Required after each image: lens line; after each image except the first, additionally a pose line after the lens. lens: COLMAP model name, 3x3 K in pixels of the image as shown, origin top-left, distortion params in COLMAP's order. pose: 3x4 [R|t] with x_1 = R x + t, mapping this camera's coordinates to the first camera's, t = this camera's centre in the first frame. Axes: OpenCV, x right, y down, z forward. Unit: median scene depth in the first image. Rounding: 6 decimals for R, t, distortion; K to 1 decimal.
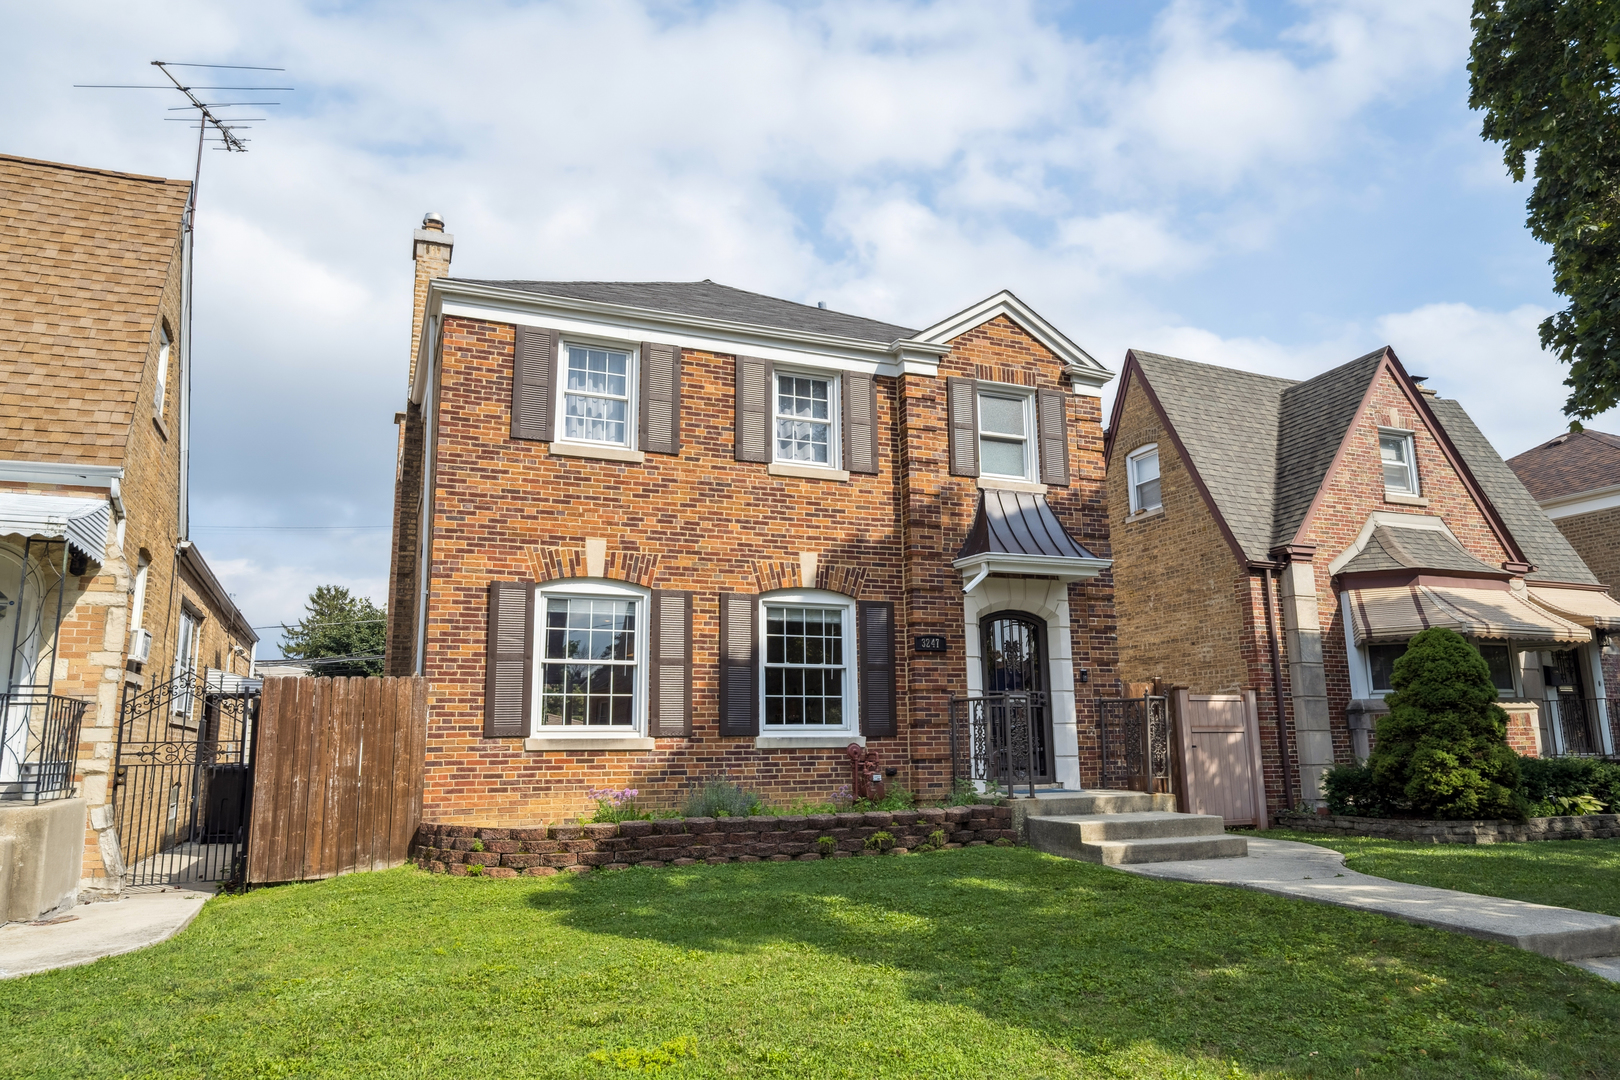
lens RADIAL K [[1088.4, 0, 809.4], [0, 1088.4, 538.8], [0, 0, 1]] dist [0.011508, 0.000148]
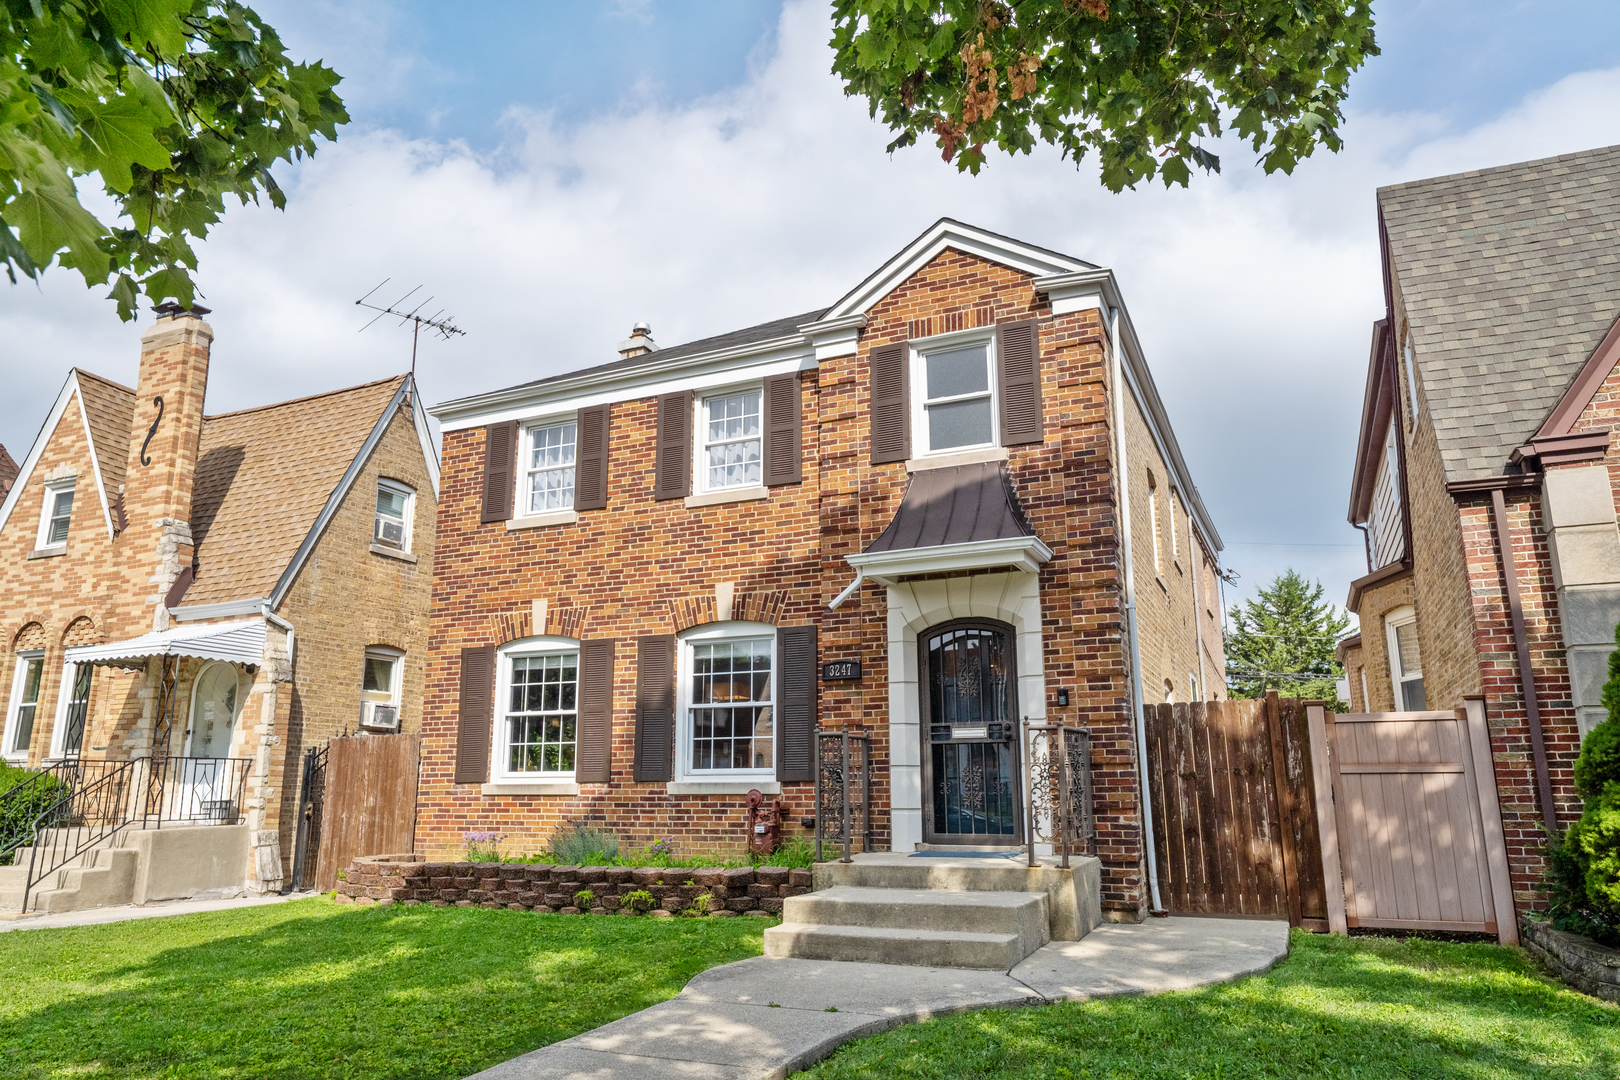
lens RADIAL K [[1088.4, 0, 810.4], [0, 1088.4, 537.6], [0, 0, 1]] dist [0.011508, 0.000148]
pose [[0.677503, -0.156454, -0.718687, 0.742569], [0.139240, 0.986728, -0.083544, 0.063849], [0.722220, -0.043469, 0.690296, 0.419183]]
